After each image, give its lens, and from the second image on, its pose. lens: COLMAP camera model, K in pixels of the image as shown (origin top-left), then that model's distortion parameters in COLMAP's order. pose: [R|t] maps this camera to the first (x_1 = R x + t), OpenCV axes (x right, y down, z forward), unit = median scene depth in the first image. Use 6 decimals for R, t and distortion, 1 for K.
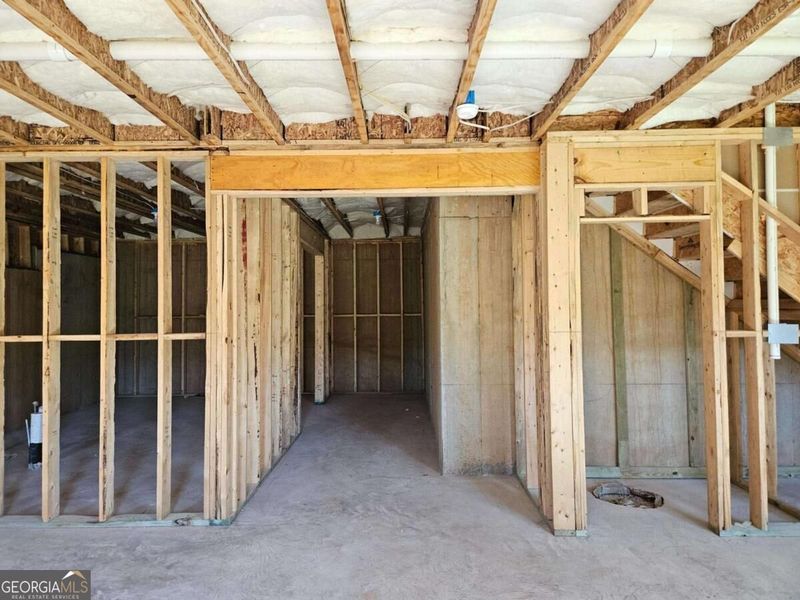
lens RADIAL K [[540.9, 0, 400.0], [0, 540.9, 298.4], [0, 0, 1]] dist [0.046824, -0.026367]
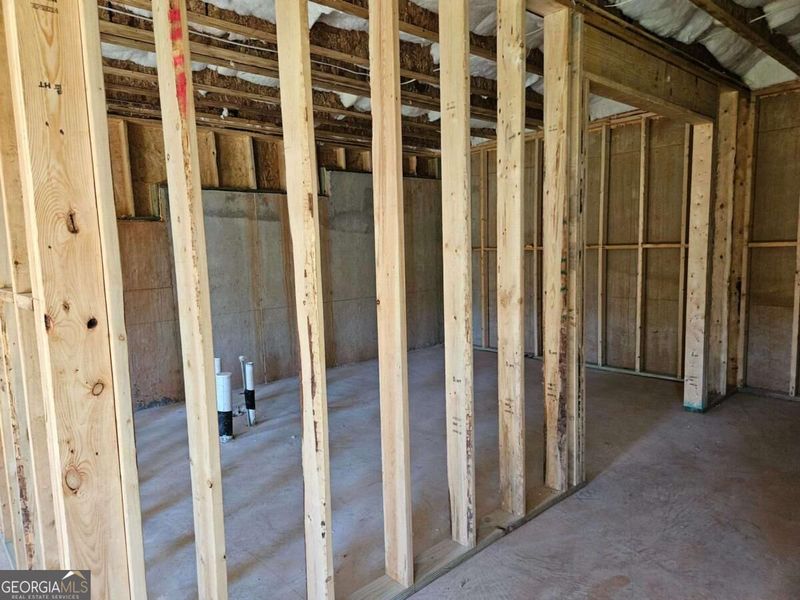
lens RADIAL K [[540.9, 0, 395.8], [0, 540.9, 305.3], [0, 0, 1]] dist [0.046824, -0.026367]
pose [[0.677622, 0.068612, -0.732203, 0.047499], [0.033958, 0.991657, 0.124350, 0.016538], [0.734626, -0.109126, 0.669639, 0.502040]]
